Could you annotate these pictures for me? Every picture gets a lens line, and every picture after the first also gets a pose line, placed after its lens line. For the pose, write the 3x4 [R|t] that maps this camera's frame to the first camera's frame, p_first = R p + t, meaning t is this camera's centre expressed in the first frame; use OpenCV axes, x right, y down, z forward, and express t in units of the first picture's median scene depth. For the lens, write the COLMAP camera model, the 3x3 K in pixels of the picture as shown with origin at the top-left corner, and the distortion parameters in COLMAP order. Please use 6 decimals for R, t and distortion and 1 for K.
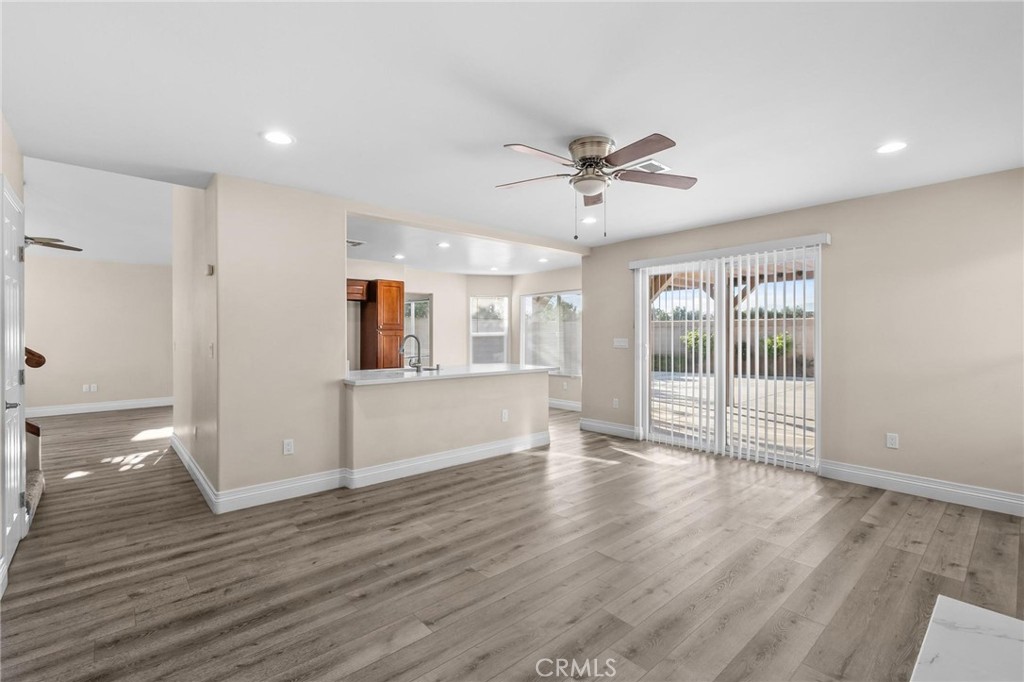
lens RADIAL K [[452.7, 0, 512.0], [0, 452.7, 341.0], [0, 0, 1]] dist [-0.000019, 0.000202]
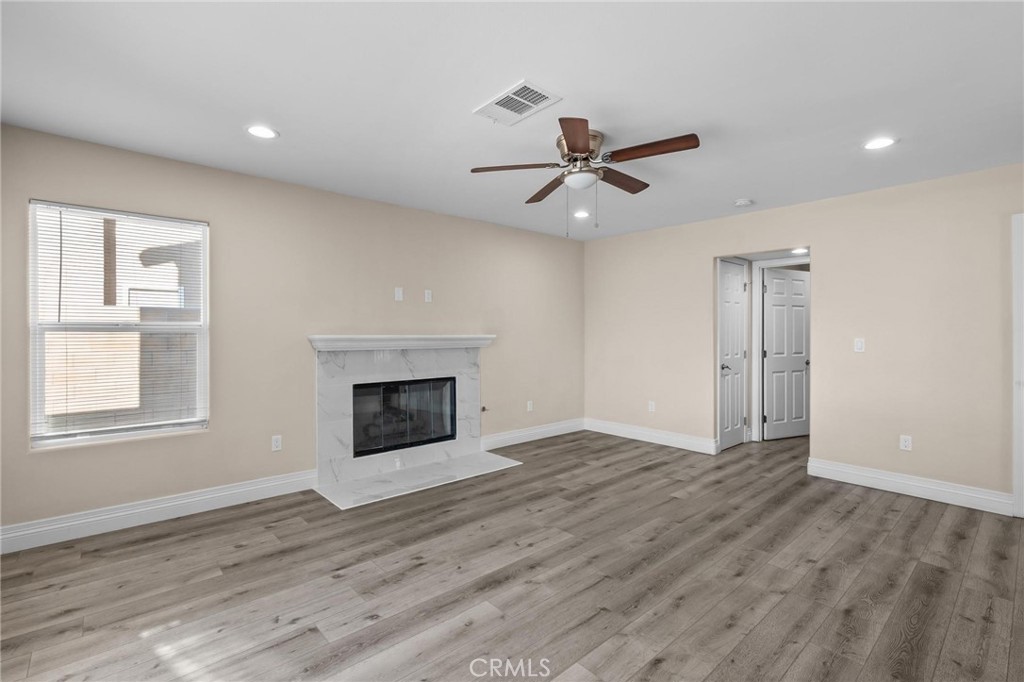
lens RADIAL K [[467.7, 0, 508.7], [0, 467.7, 335.1], [0, 0, 1]] dist [0.002548, 0.000335]
pose [[-0.999992, -0.002824, 0.002989, 0.261825], [-0.002769, 0.999832, 0.018123, -0.018036], [-0.003040, 0.018115, -0.999831, 1.610554]]
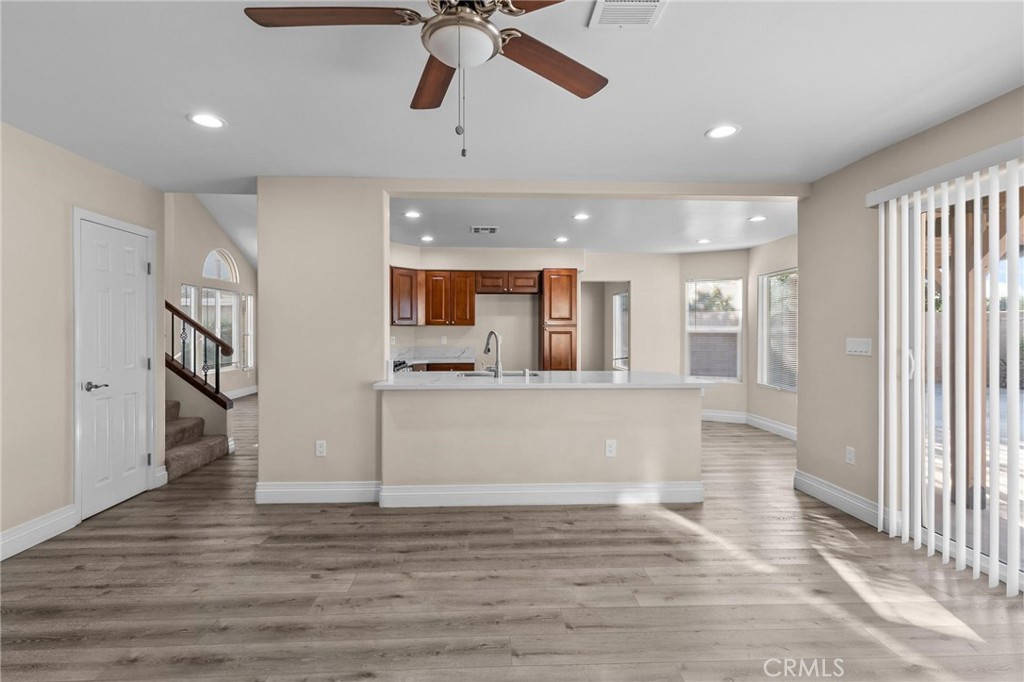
lens RADIAL K [[467.7, 0, 508.7], [0, 467.7, 335.1], [0, 0, 1]] dist [0.002548, 0.000335]
pose [[0.777744, 0.003555, -0.628571, 0.442217], [-0.008027, 0.999959, -0.004278, -0.003404], [0.628529, 0.008373, 0.777741, 0.492915]]
